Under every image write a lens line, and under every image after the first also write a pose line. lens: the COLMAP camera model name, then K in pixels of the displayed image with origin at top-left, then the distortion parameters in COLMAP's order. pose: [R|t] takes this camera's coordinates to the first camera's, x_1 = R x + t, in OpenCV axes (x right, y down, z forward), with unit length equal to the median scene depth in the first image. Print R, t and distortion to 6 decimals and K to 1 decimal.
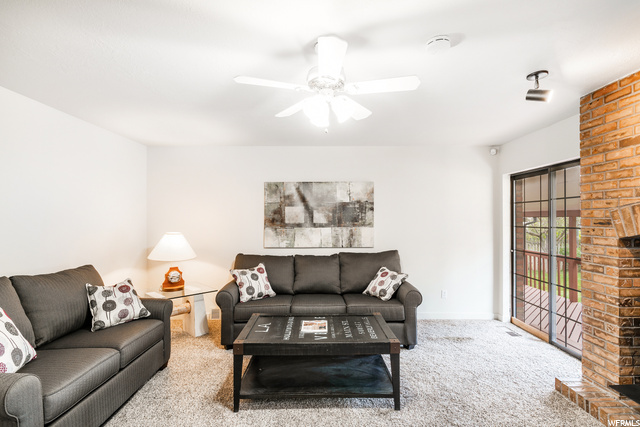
lens RADIAL K [[307.0, 0, 317.8], [0, 307.0, 215.7], [0, 0, 1]] dist [0.003980, -0.000544]
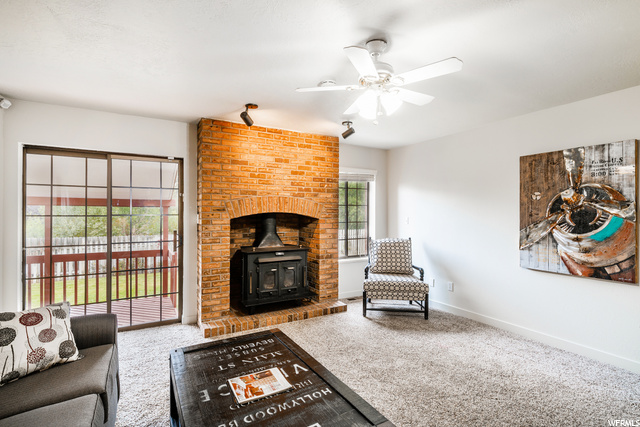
lens RADIAL K [[307.0, 0, 321.4], [0, 307.0, 212.6], [0, 0, 1]] dist [0.003980, -0.000544]
pose [[-0.500097, -0.000690, 0.865969, -0.414080], [-0.012325, 0.999904, -0.006321, 0.026914], [-0.865882, -0.013834, -0.500058, 0.862193]]
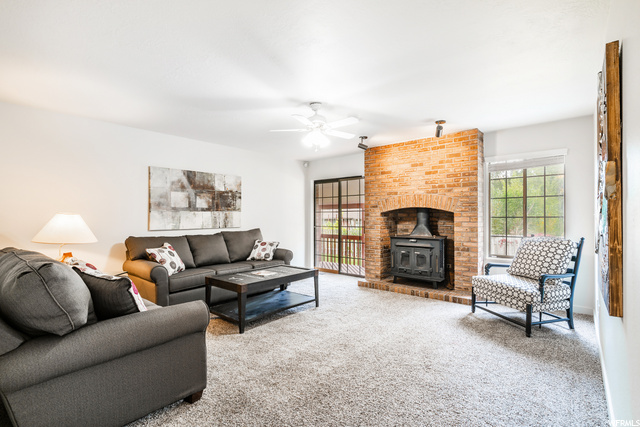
lens RADIAL K [[307.0, 0, 322.0], [0, 307.0, 214.6], [0, 0, 1]] dist [0.003980, -0.000544]
pose [[0.650986, 0.004375, 0.759077, -0.682308], [-0.006531, 0.999979, -0.000162, 0.055688], [-0.759062, -0.004852, 0.651001, -0.119137]]
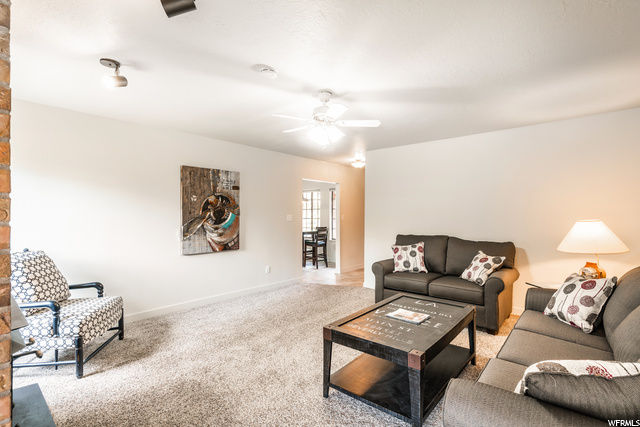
lens RADIAL K [[307.0, 0, 321.7], [0, 307.0, 215.8], [0, 0, 1]] dist [0.003980, -0.000544]
pose [[-0.652170, 0.002938, -0.758067, 0.629856], [0.008181, 0.999962, -0.003162, 0.040274], [0.758029, -0.008264, -0.652169, 1.020404]]
